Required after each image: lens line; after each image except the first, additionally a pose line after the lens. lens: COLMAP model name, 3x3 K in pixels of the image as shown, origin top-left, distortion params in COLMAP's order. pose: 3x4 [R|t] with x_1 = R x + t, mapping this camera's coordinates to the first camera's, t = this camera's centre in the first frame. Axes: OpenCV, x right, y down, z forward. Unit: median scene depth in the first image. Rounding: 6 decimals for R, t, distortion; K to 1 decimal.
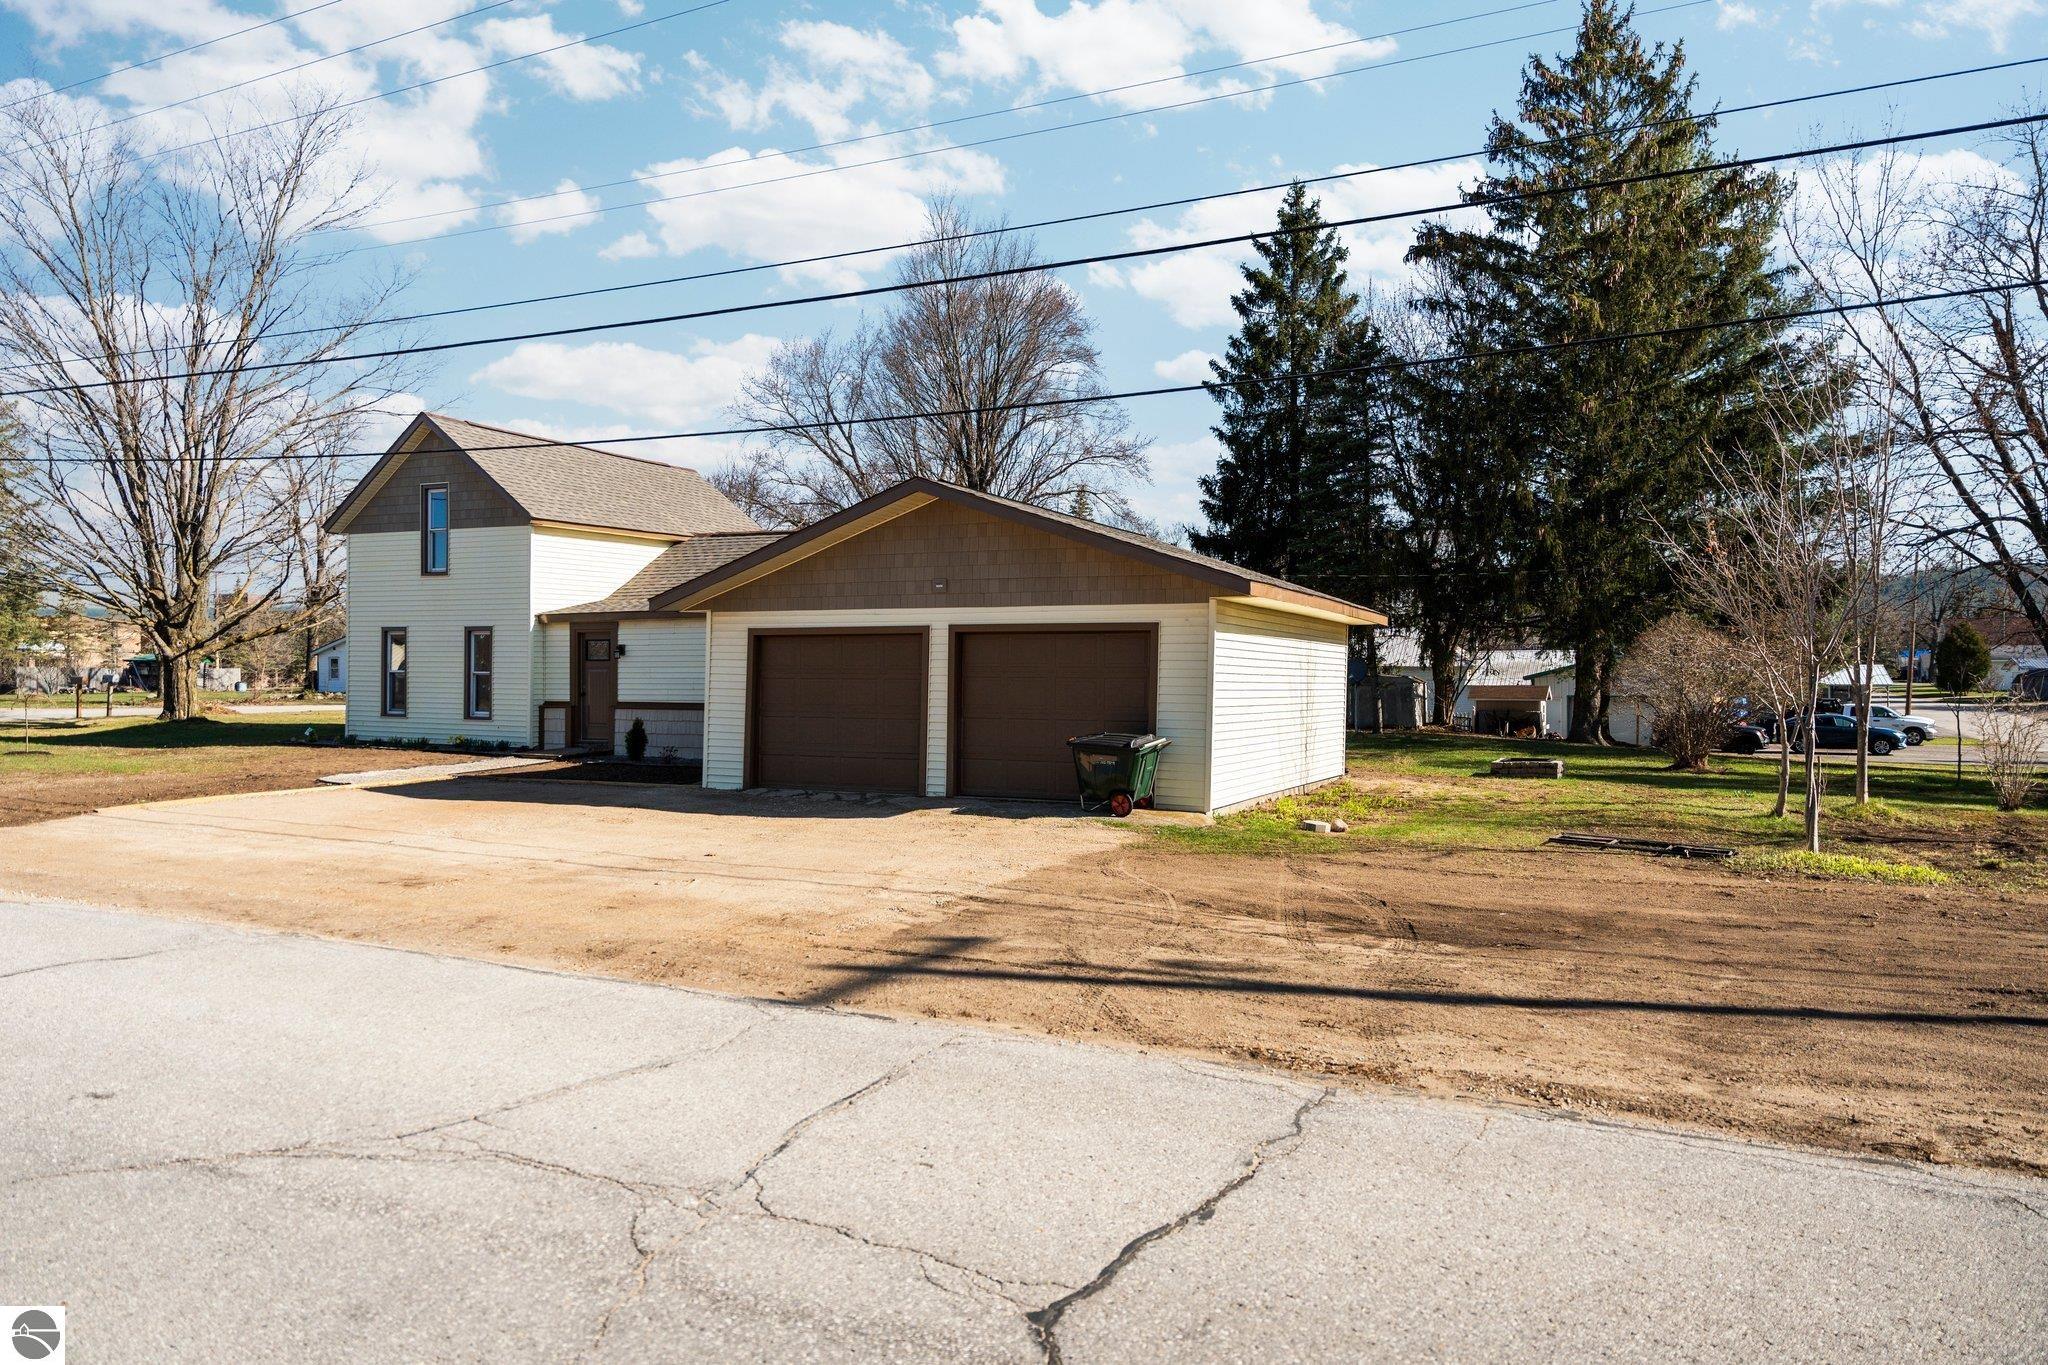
lens RADIAL K [[1402.2, 0, 1035.7], [0, 1402.2, 679.7], [0, 0, 1]] dist [-0.004160, -0.000901]
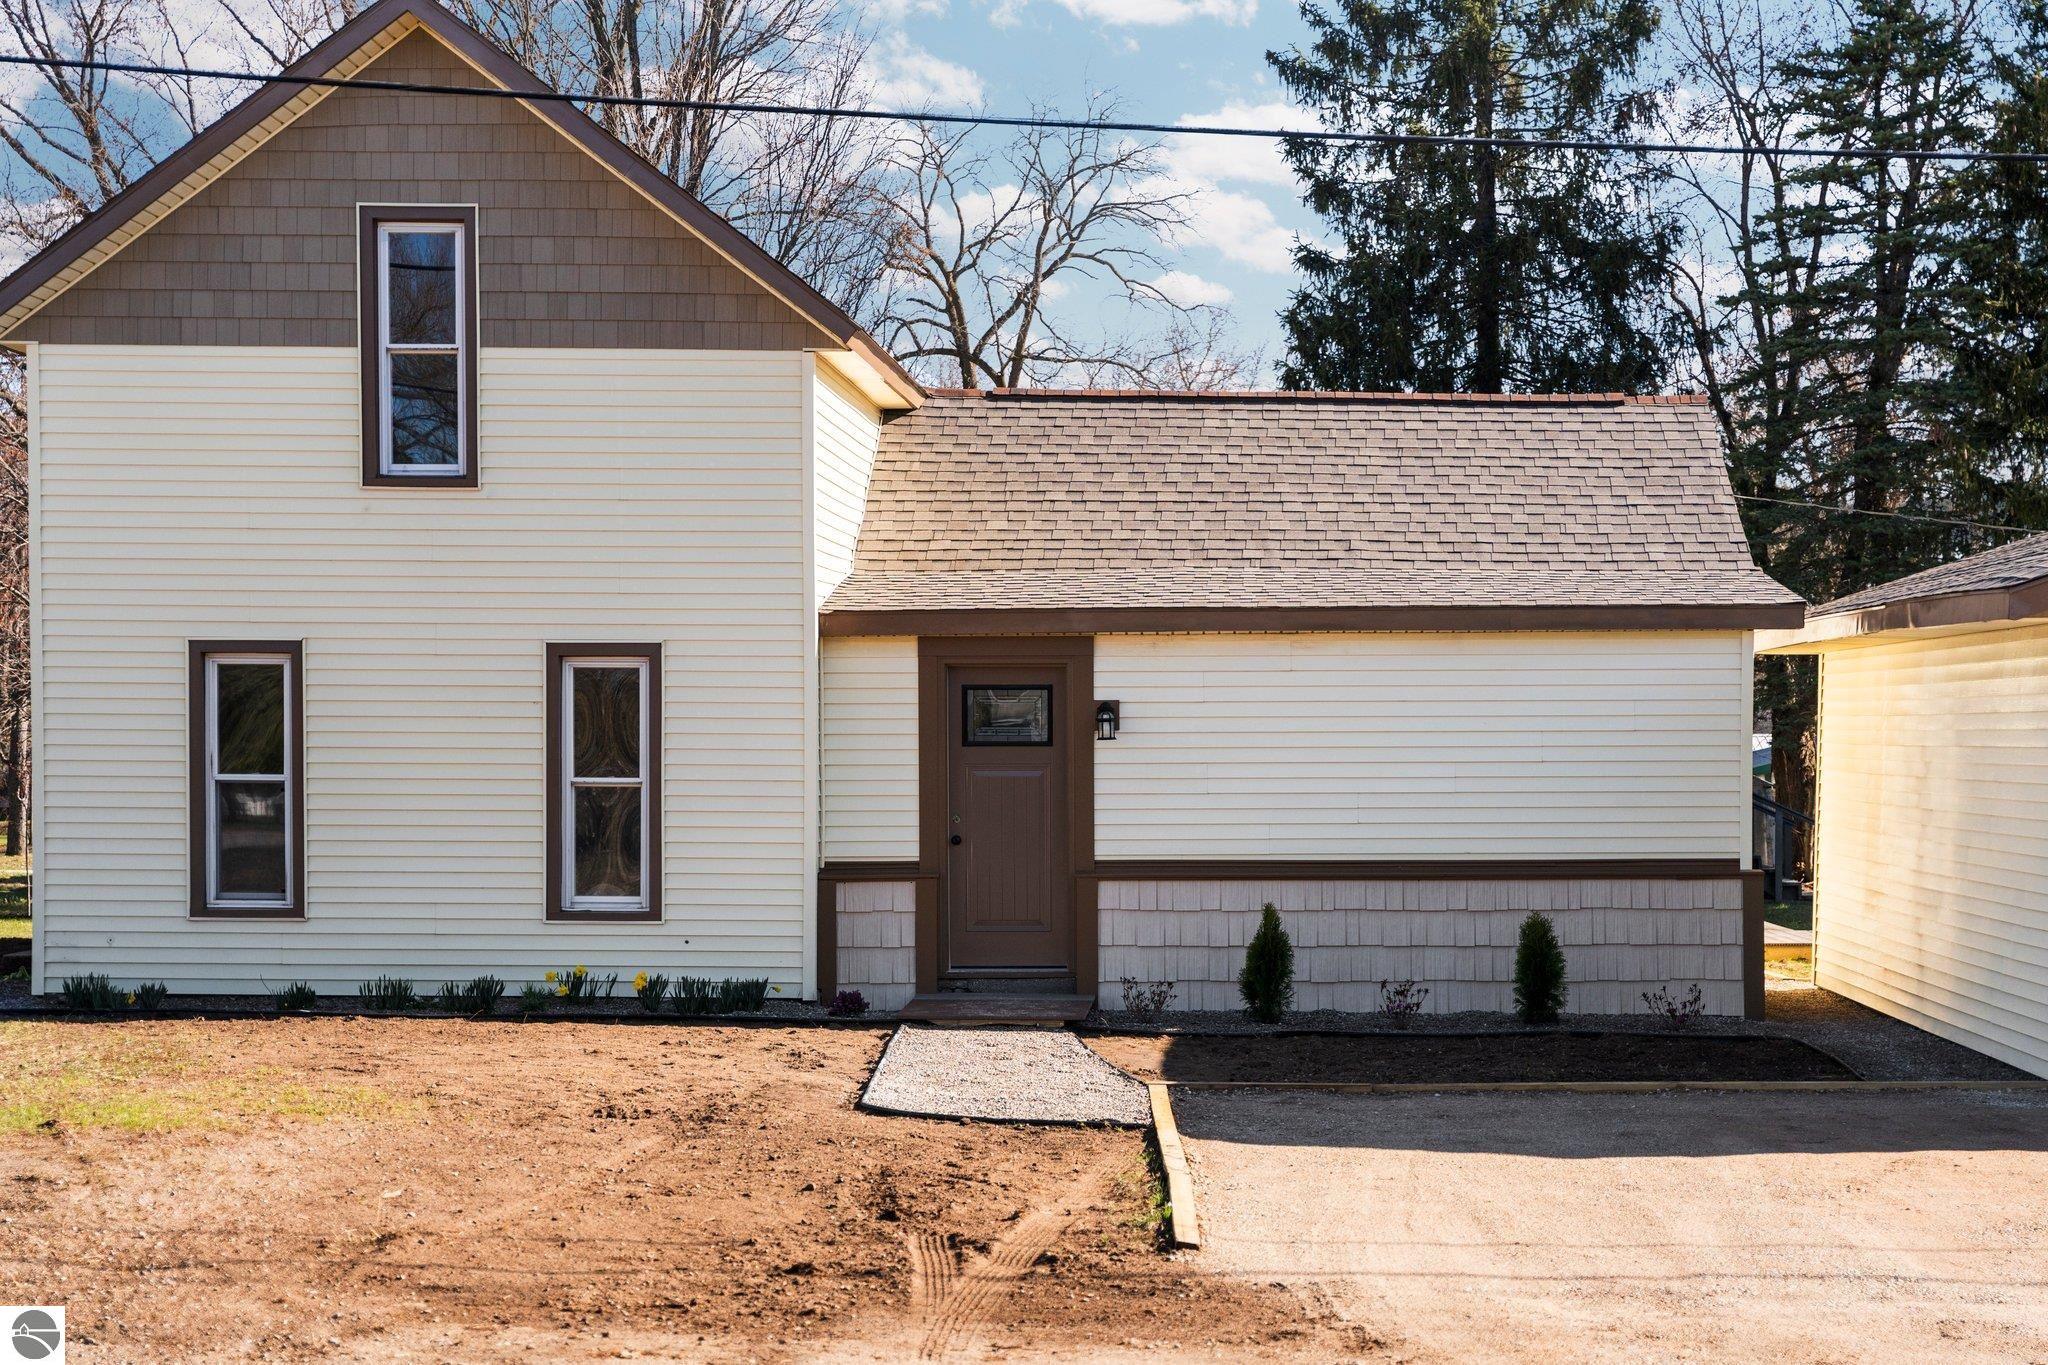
lens RADIAL K [[3414.8, 0, 1024.0], [0, 3414.8, 701.0], [0, 0, 1]] dist [0.048081, 0.000000]
pose [[0.901776, 0.003818, 0.432187, -0.675851], [0.003113, 0.999878, -0.015329, -0.011176], [-0.432193, 0.015168, 0.901654, 0.222729]]
